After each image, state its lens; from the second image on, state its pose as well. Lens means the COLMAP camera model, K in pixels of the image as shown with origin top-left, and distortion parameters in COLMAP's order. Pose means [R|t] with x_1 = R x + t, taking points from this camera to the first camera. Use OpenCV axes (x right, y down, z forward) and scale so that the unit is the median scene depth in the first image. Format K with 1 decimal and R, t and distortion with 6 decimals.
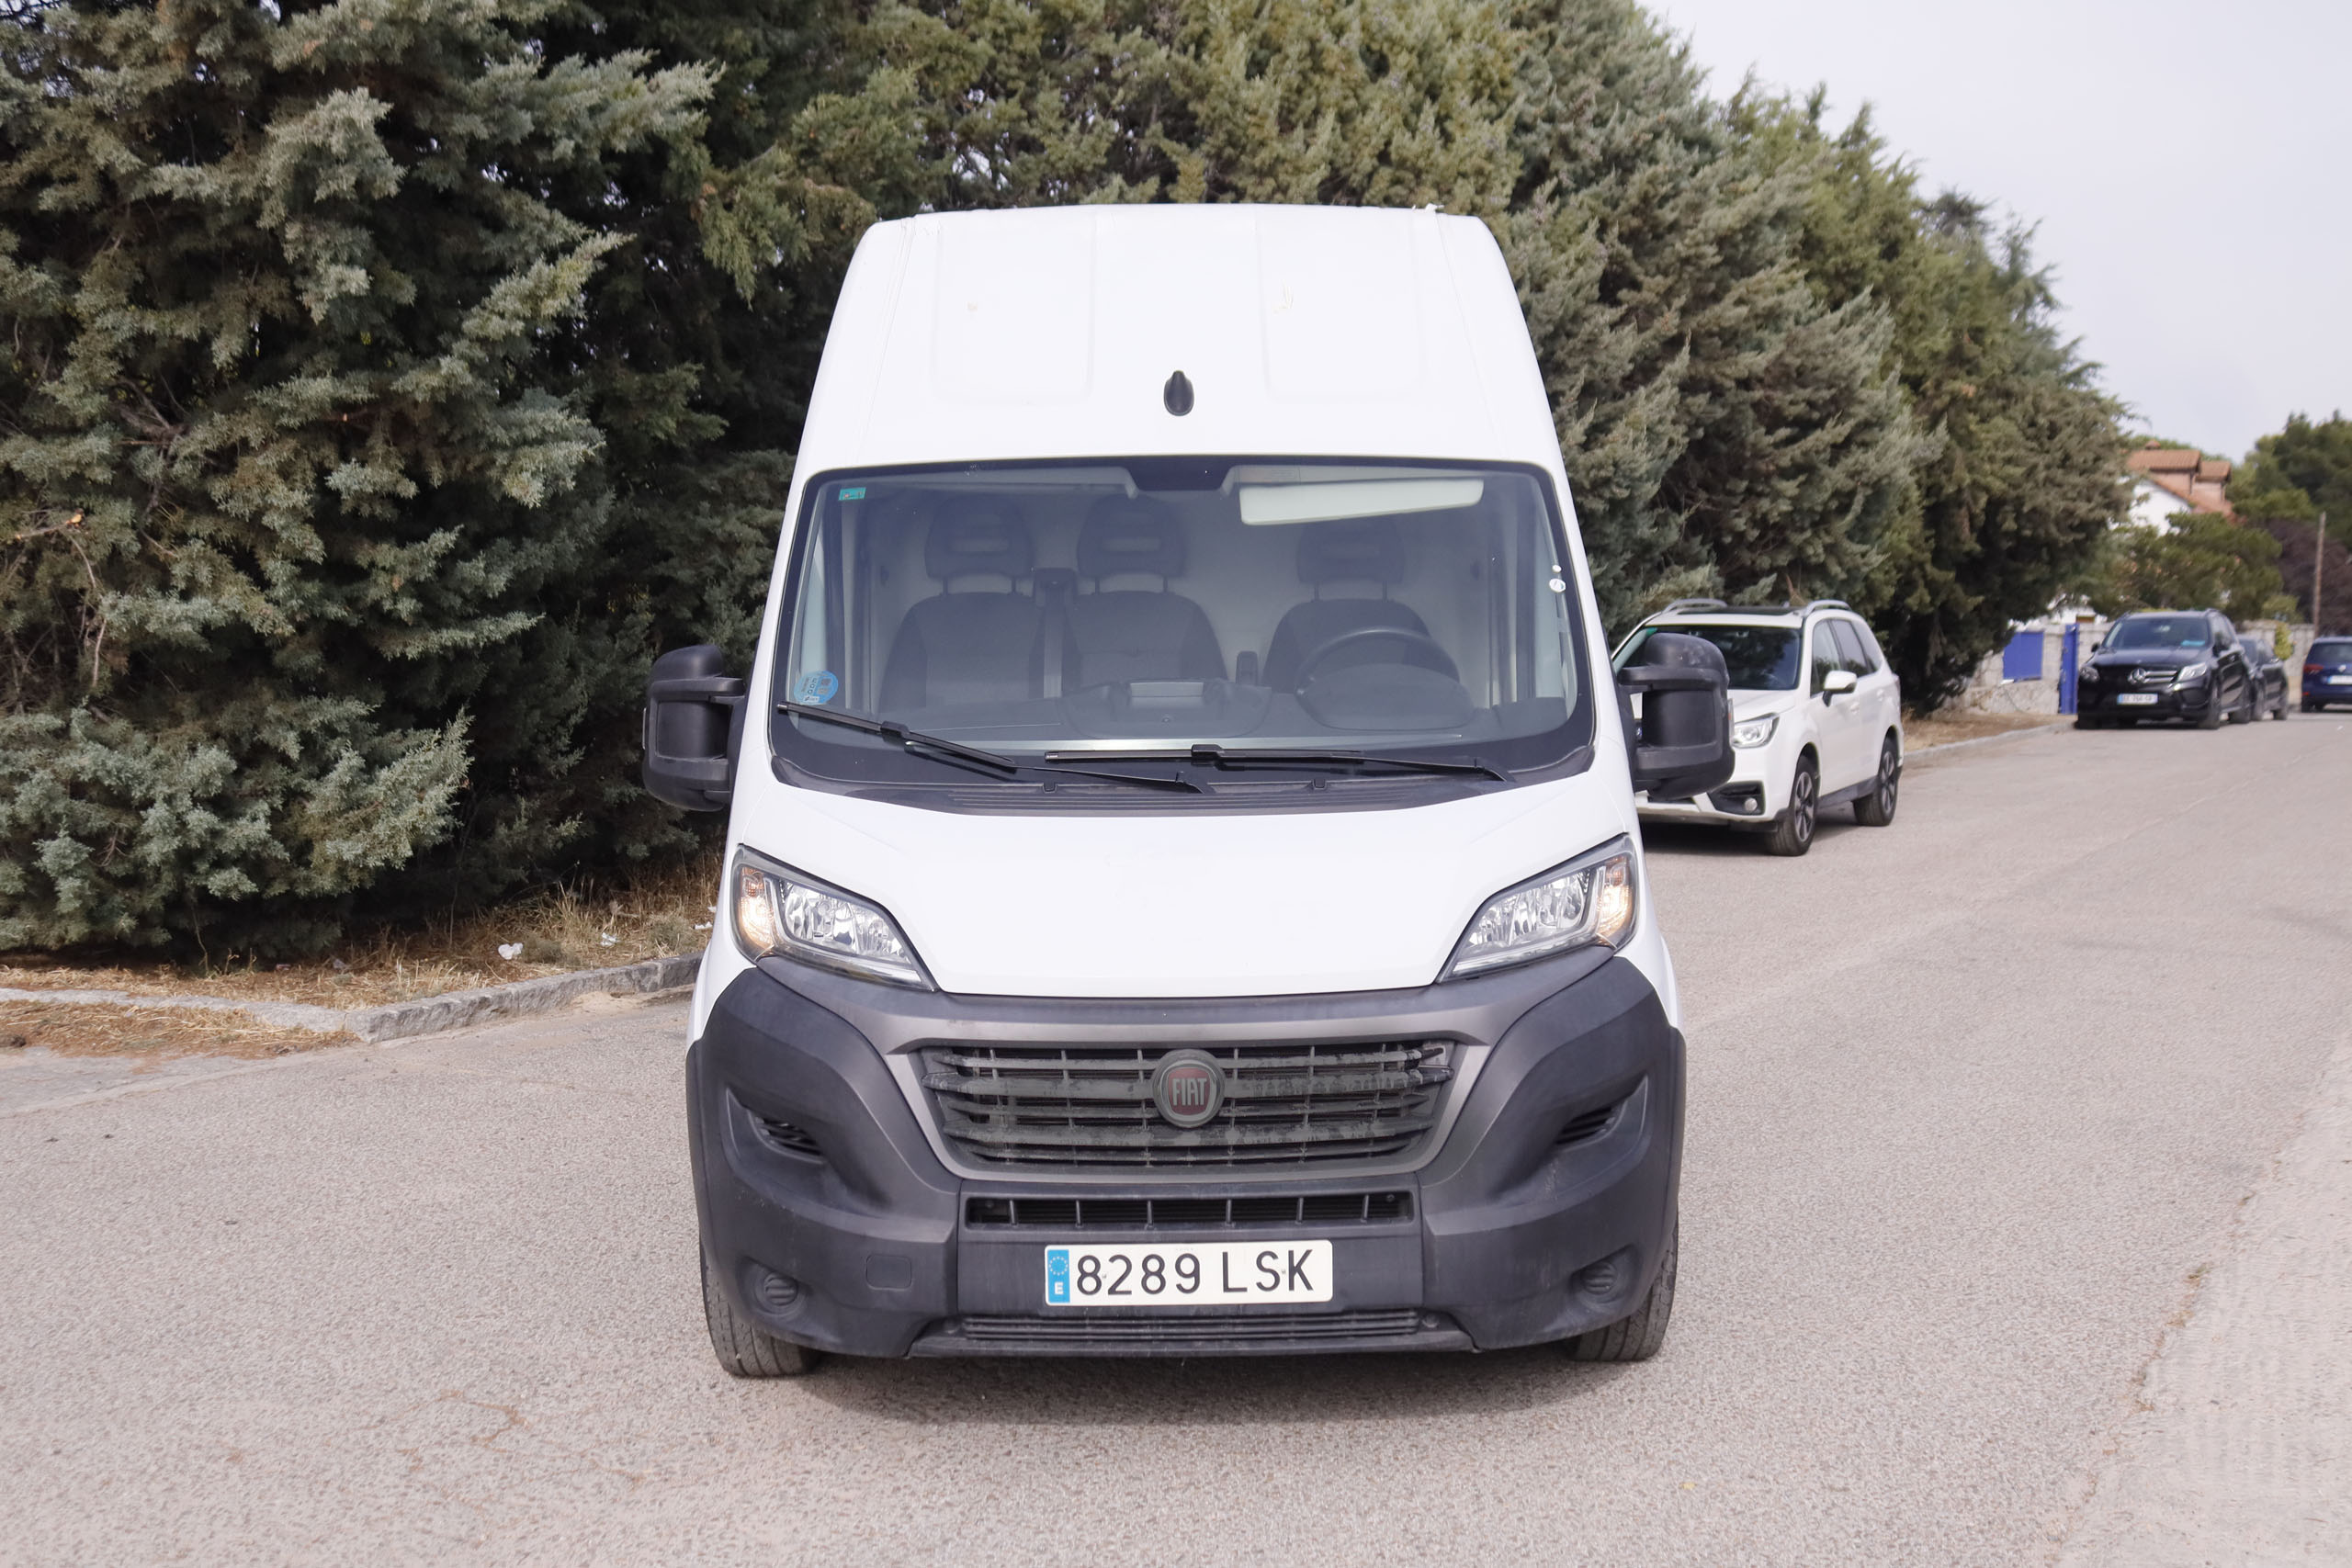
lens RADIAL K [[2595.6, 0, 1198.0], [0, 2595.6, 796.8], [0, 0, 1]] dist [-0.129546, 0.208368]
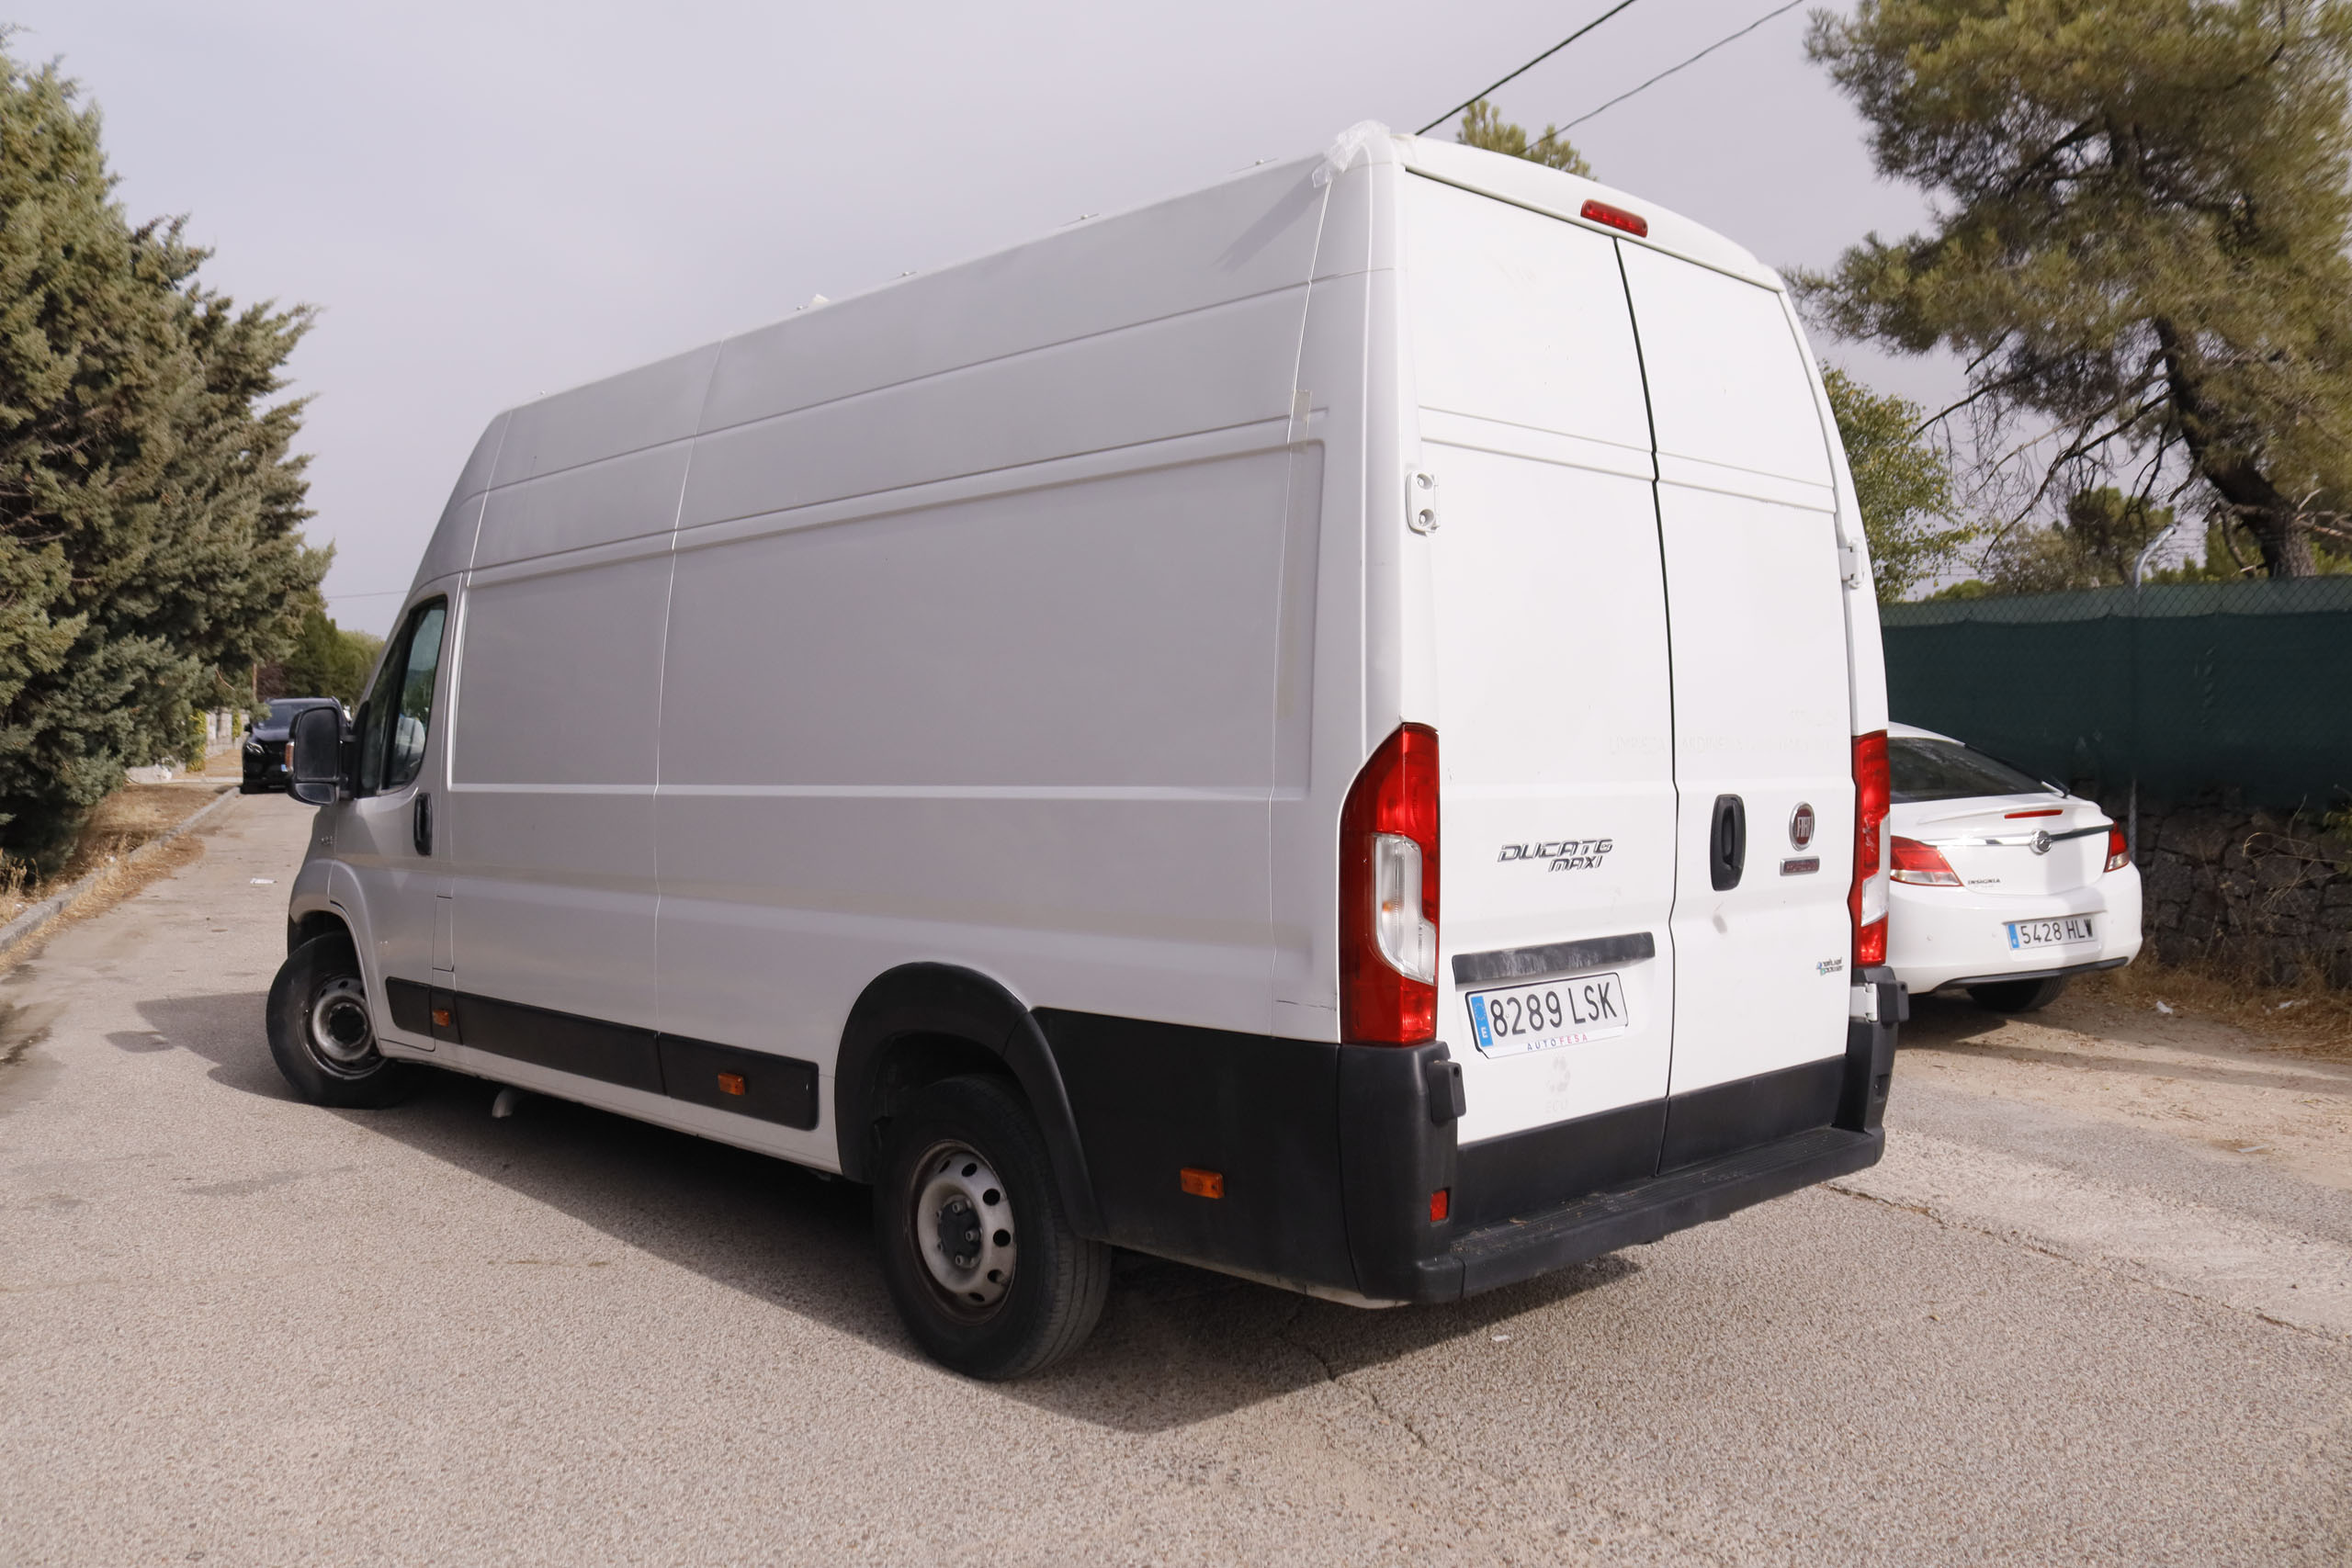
lens RADIAL K [[1988.9, 0, 1168.1], [0, 1988.9, 757.2], [0, 0, 1]] dist [-0.153026, 0.121866]
pose [[0.610285, -0.015553, 0.792029, -0.442891], [0.049636, 0.998593, -0.018638, -0.017742], [-0.790626, 0.050688, 0.610198, 0.336971]]
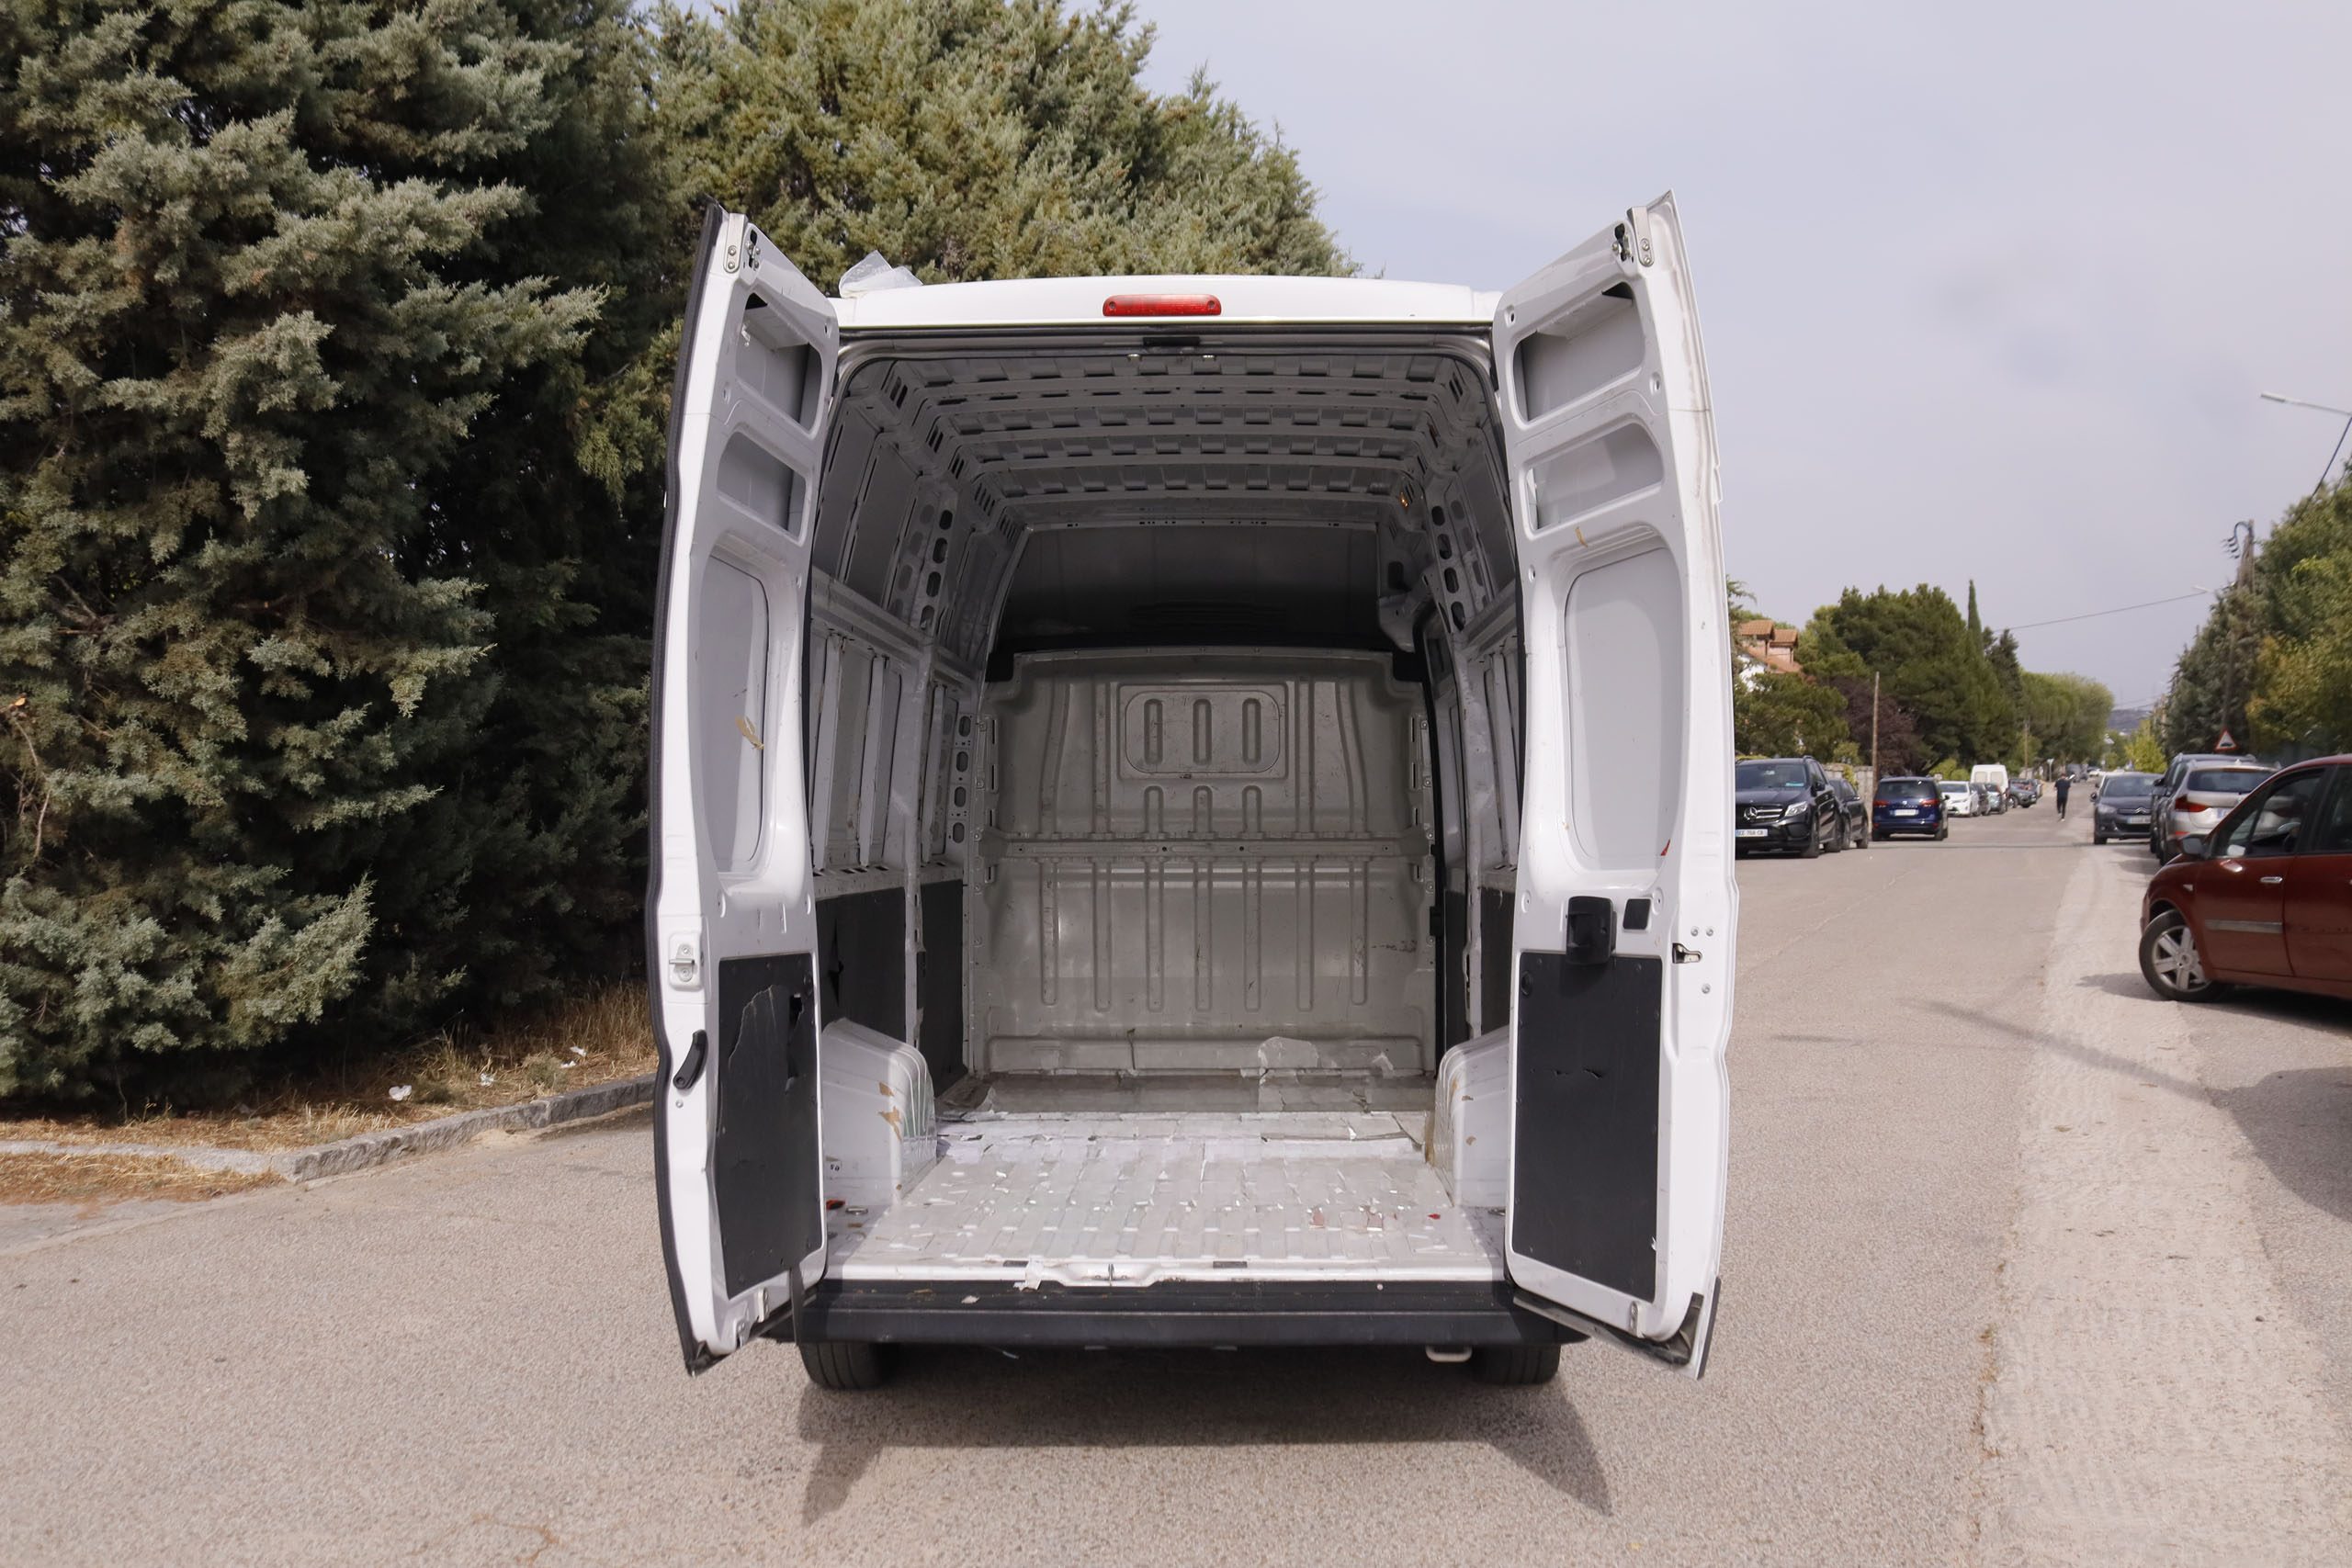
lens RADIAL K [[2289.2, 0, 1176.0], [0, 2289.2, 784.0], [0, 0, 1]] dist [-0.140754, 0.160608]
pose [[0.992720, -0.013207, 0.119720, -0.064134], [0.020801, 0.997834, -0.062401, -0.005189], [-0.118637, 0.064437, 0.990845, 0.008326]]
